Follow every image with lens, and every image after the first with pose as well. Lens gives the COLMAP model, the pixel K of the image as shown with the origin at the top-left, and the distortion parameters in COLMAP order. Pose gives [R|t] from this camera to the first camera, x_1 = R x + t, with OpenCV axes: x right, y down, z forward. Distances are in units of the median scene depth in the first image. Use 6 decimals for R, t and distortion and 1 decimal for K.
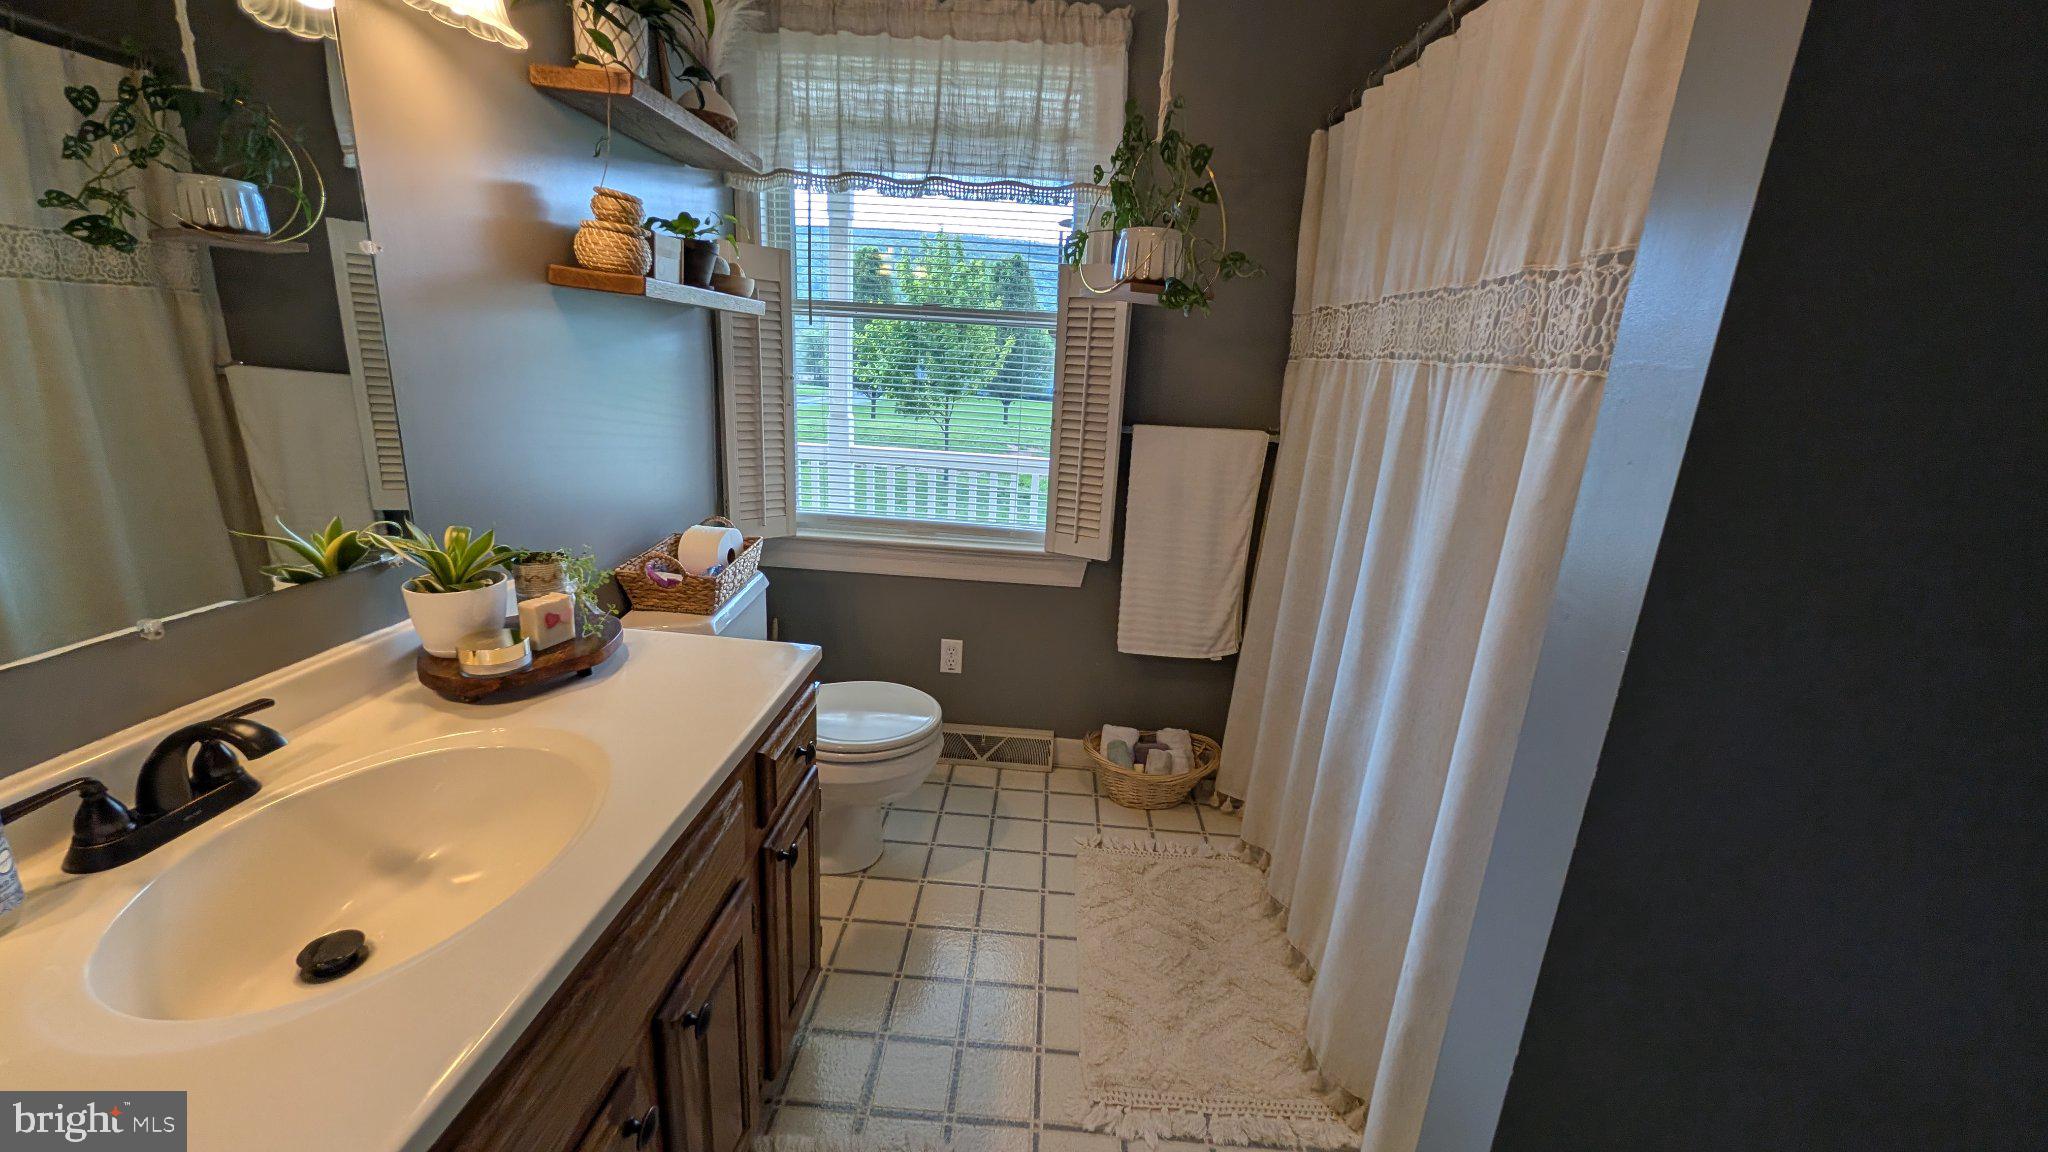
lens RADIAL K [[773.6, 0, 1024.0], [0, 773.6, 576.0], [0, 0, 1]] dist [0.000114, 0.000128]
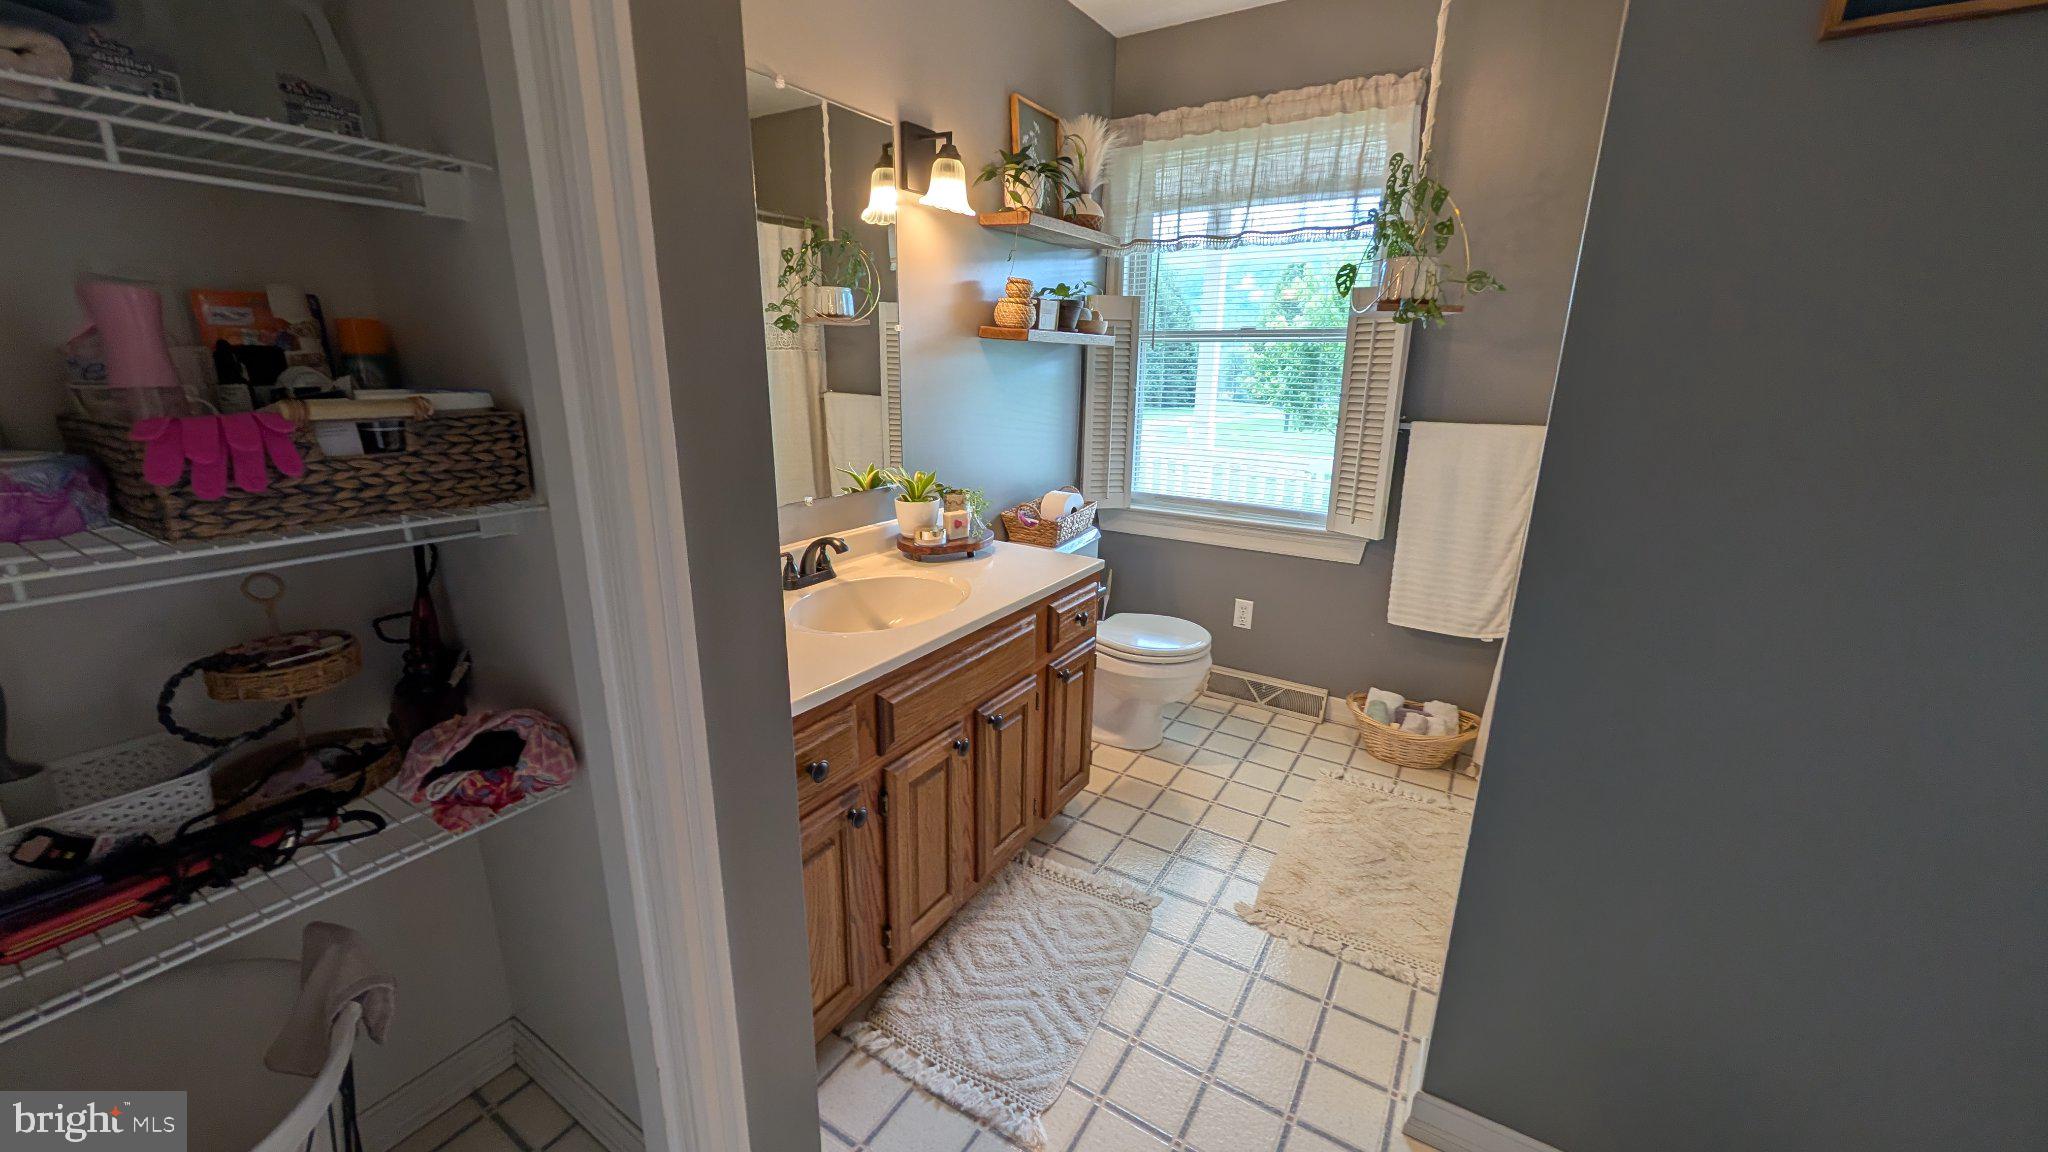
lens RADIAL K [[773.6, 0, 1024.0], [0, 773.6, 576.0], [0, 0, 1]] dist [0.000114, 0.000128]
pose [[0.869178, 0.086648, -0.486849, 0.264383], [-0.096447, 0.995326, 0.004958, 0.097543], [0.485003, 0.042646, 0.873472, -0.318806]]
